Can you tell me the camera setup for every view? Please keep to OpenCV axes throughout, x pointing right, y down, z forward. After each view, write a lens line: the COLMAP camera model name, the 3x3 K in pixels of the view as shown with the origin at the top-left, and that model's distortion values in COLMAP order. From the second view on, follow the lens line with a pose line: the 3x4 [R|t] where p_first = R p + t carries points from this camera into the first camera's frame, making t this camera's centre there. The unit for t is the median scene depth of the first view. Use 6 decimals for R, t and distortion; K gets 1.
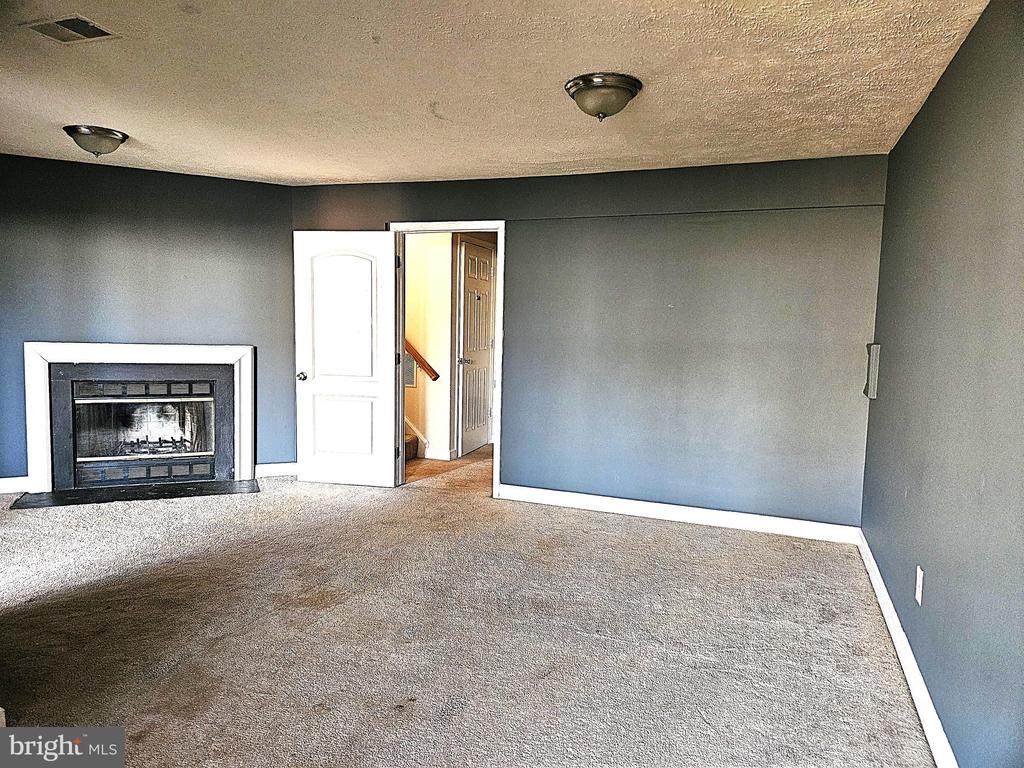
lens RADIAL K [[678.2, 0, 505.8], [0, 678.2, 382.7], [0, 0, 1]] dist [0.082270, -0.075316]
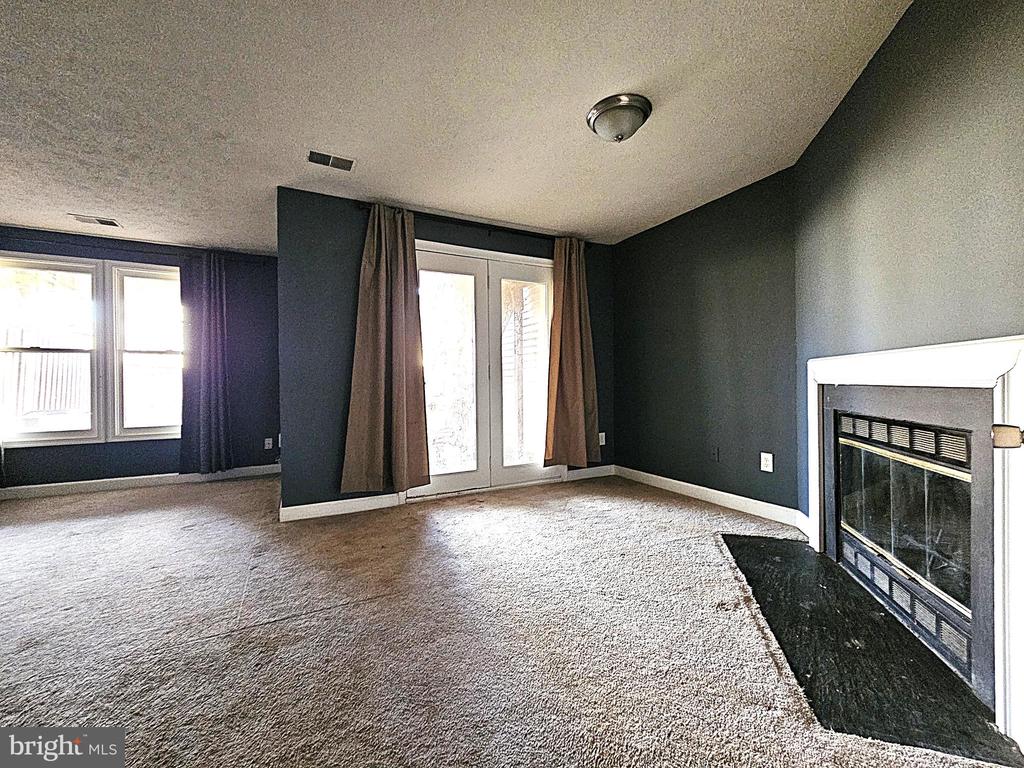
lens RADIAL K [[416.8, 0, 506.4], [0, 416.8, 385.8], [0, 0, 1]] dist [-0.001795, -0.000135]
pose [[-0.653230, -0.017031, -0.756968, -0.074851], [-0.075298, 0.996252, 0.042565, -0.019607], [0.753406, 0.084803, -0.652065, 0.992964]]
